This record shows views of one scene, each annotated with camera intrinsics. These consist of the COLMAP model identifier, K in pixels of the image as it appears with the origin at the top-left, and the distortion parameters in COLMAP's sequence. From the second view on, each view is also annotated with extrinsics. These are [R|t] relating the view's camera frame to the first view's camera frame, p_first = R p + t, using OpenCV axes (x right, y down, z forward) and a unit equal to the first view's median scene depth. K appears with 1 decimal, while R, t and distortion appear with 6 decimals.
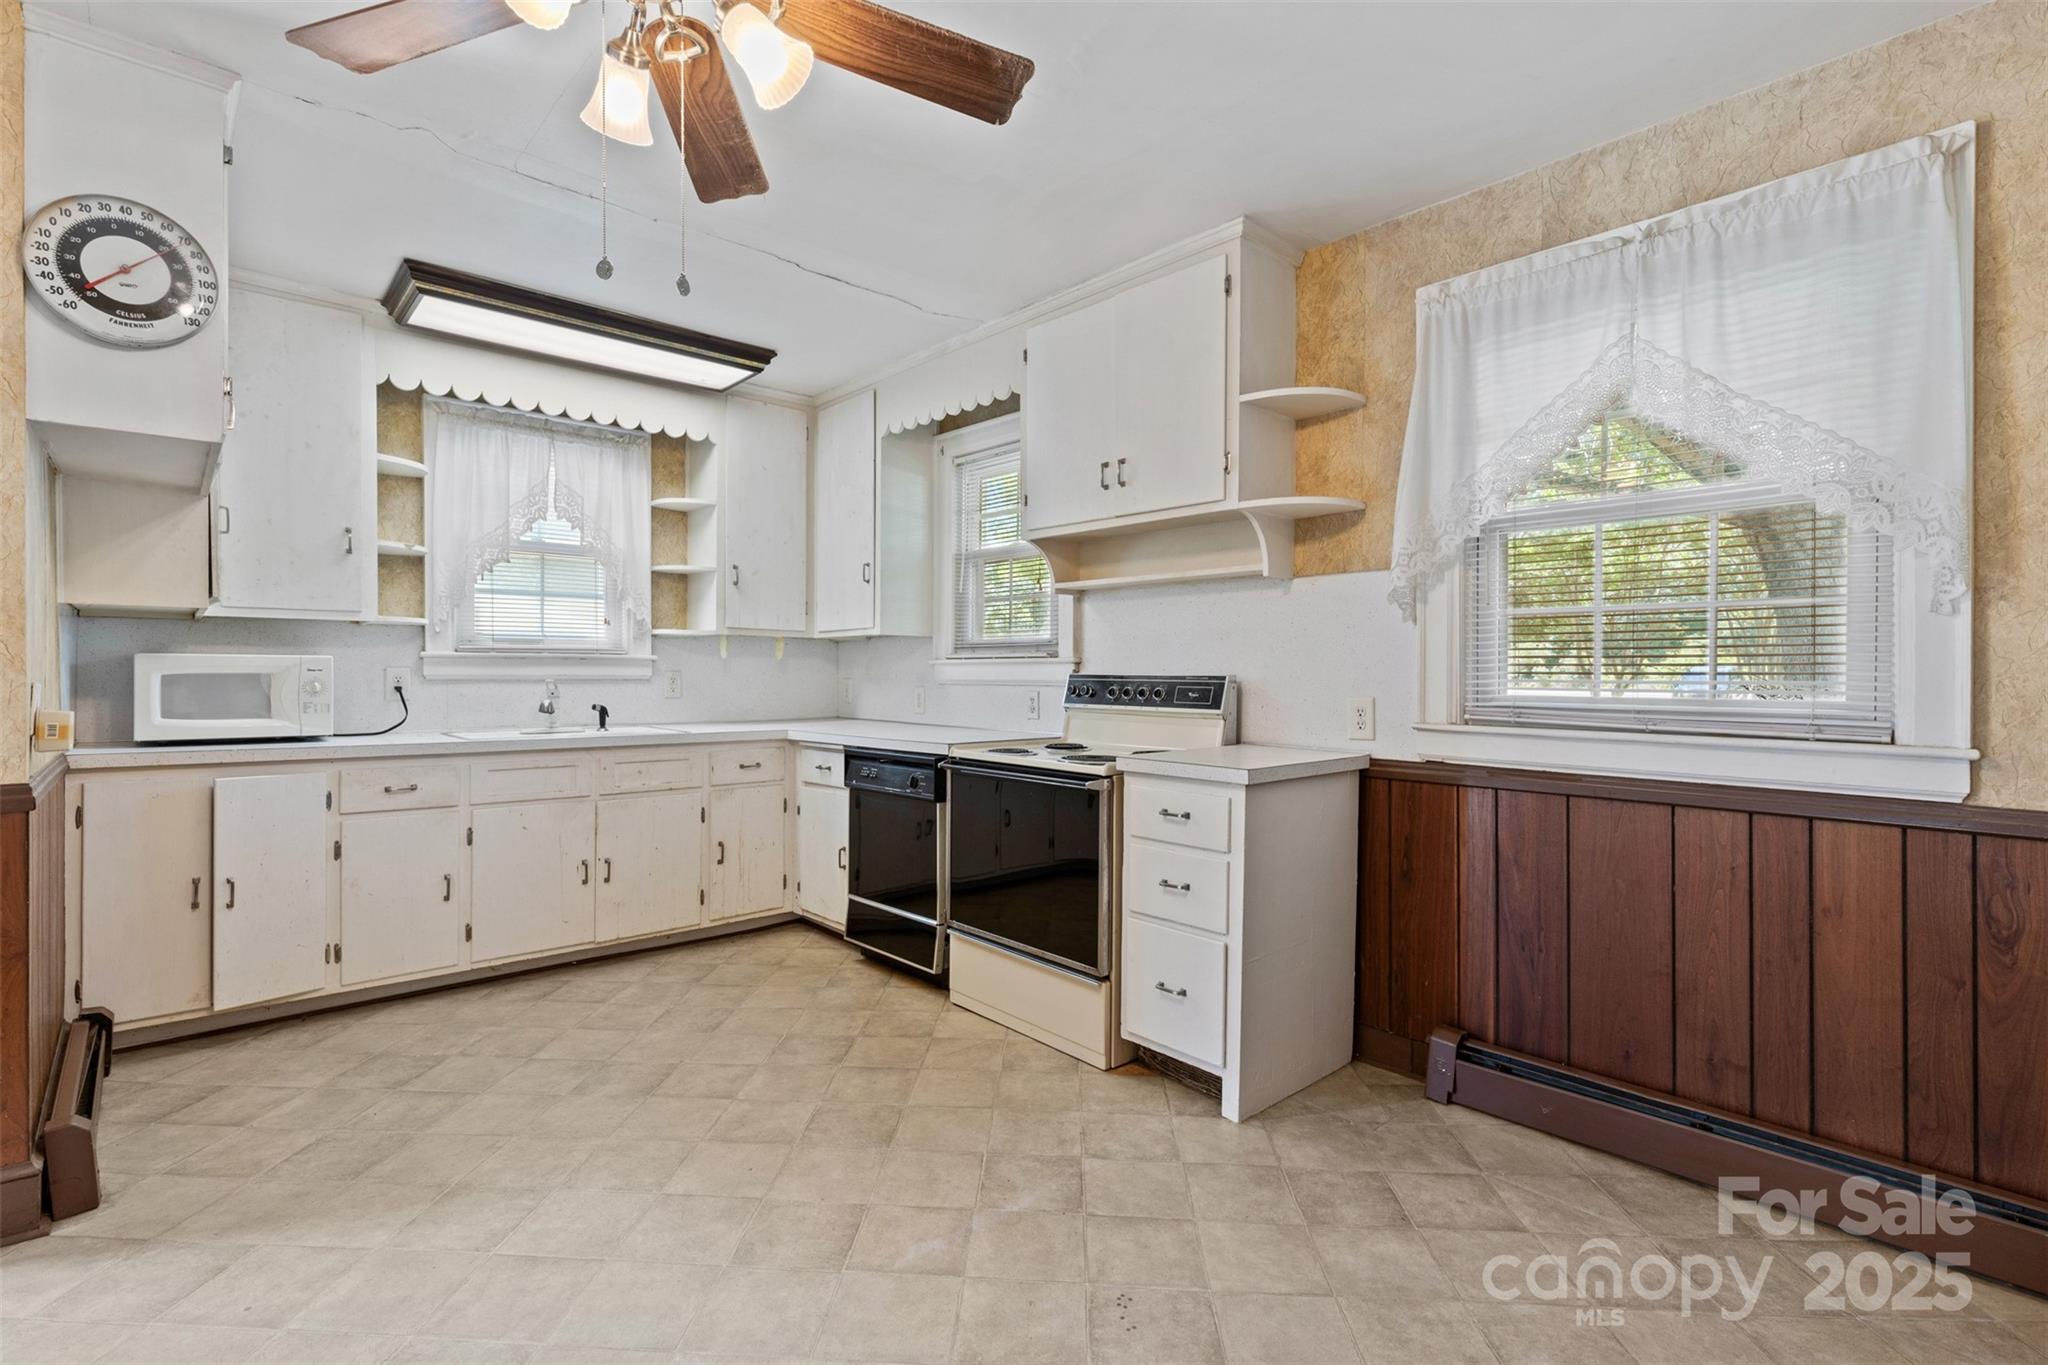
lens RADIAL K [[951.7, 0, 1011.1], [0, 951.7, 674.2], [0, 0, 1]] dist [0.003564, -0.000170]
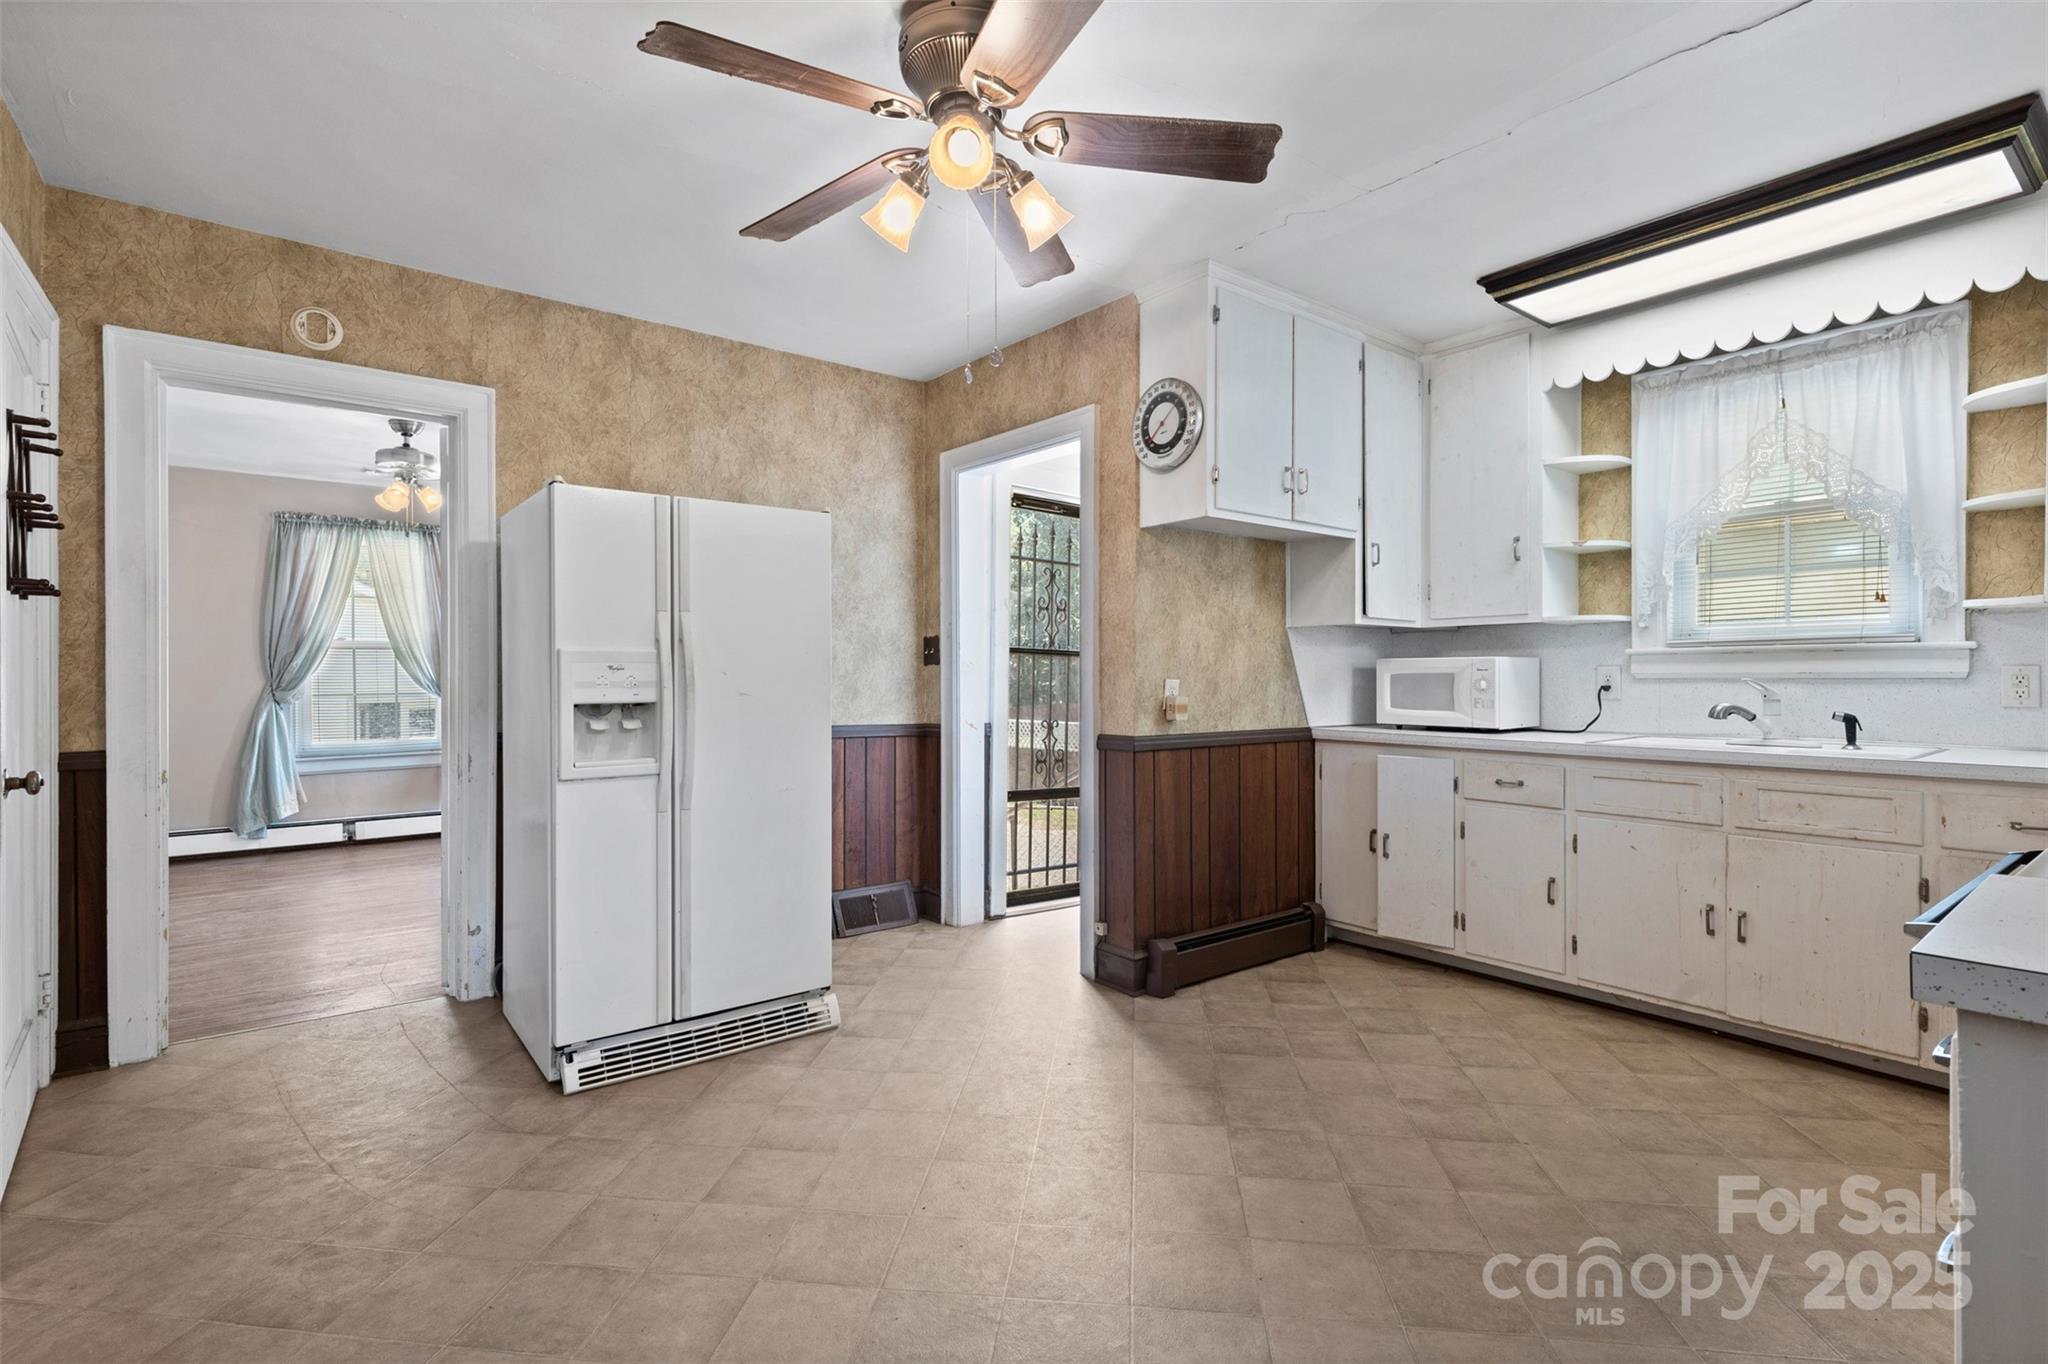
lens RADIAL K [[951.7, 0, 1025.0], [0, 951.7, 681.7], [0, 0, 1]] dist [0.003564, -0.000170]
pose [[-0.060623, 0.001430, -0.998160, 0.450432], [0.003779, 0.999992, 0.001203, 0.006412], [0.998154, -0.003699, -0.060628, 0.562815]]
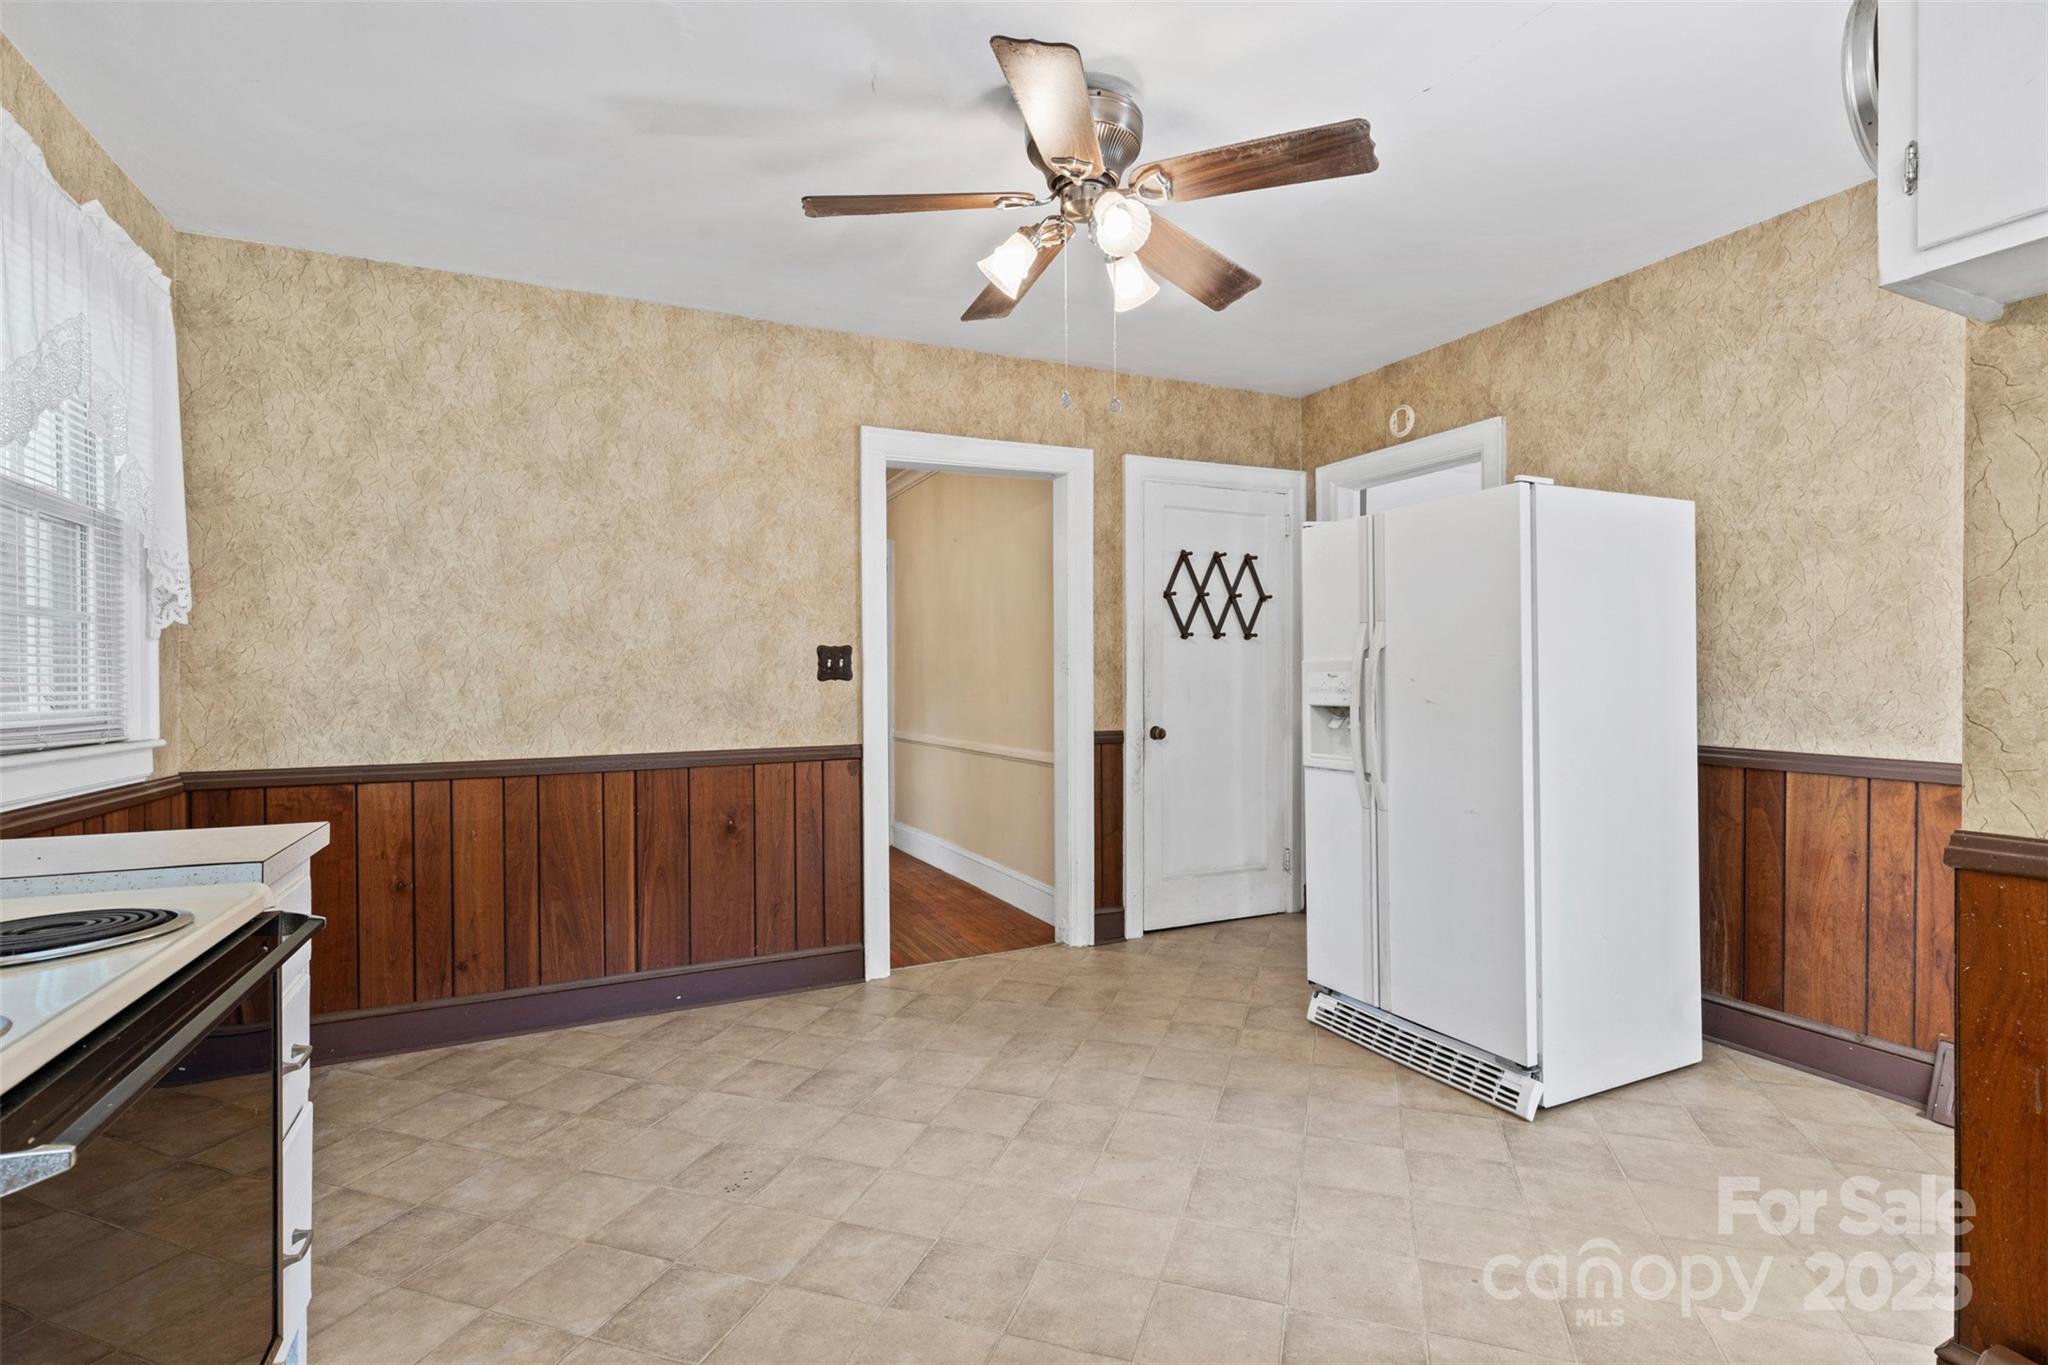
lens RADIAL K [[951.7, 0, 1016.0], [0, 951.7, 684.3], [0, 0, 1]] dist [0.003564, -0.000170]
pose [[-0.960528, 0.000346, 0.278182, -0.330140], [0.001713, 0.999988, 0.004674, -0.002242], [-0.278177, 0.004967, -0.960517, 1.181333]]
